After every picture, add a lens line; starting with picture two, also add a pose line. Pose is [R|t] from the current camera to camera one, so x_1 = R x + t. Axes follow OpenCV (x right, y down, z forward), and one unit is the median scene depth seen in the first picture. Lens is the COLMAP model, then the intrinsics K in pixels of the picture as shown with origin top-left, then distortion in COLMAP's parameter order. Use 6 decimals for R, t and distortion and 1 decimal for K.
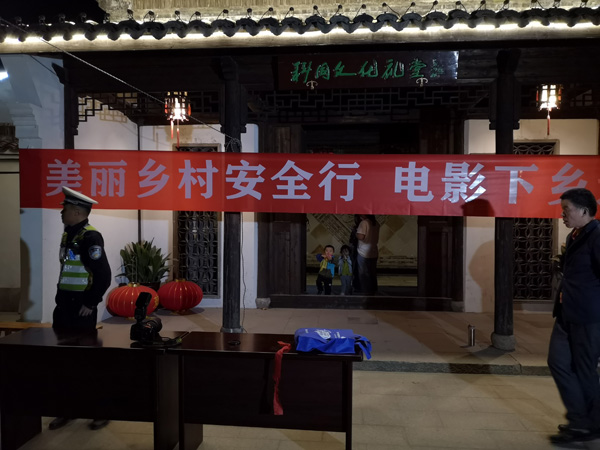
lens RADIAL K [[467.0, 0, 300.0], [0, 467.0, 225.0], [0, 0, 1]] dist [0.013141, -0.009388]
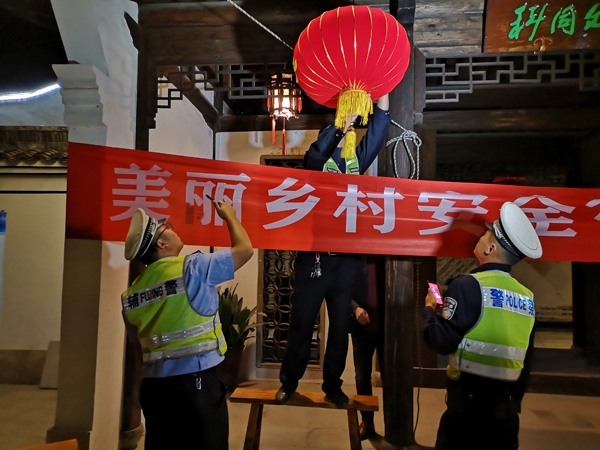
lens RADIAL K [[467.0, 0, 300.0], [0, 467.0, 225.0], [0, 0, 1]] dist [0.013141, -0.009388]
pose [[0.999856, 0.004396, -0.016383, -0.292453], [-0.005642, 0.997031, -0.076792, -0.013616], [0.015997, 0.076873, 0.996913, 0.413440]]
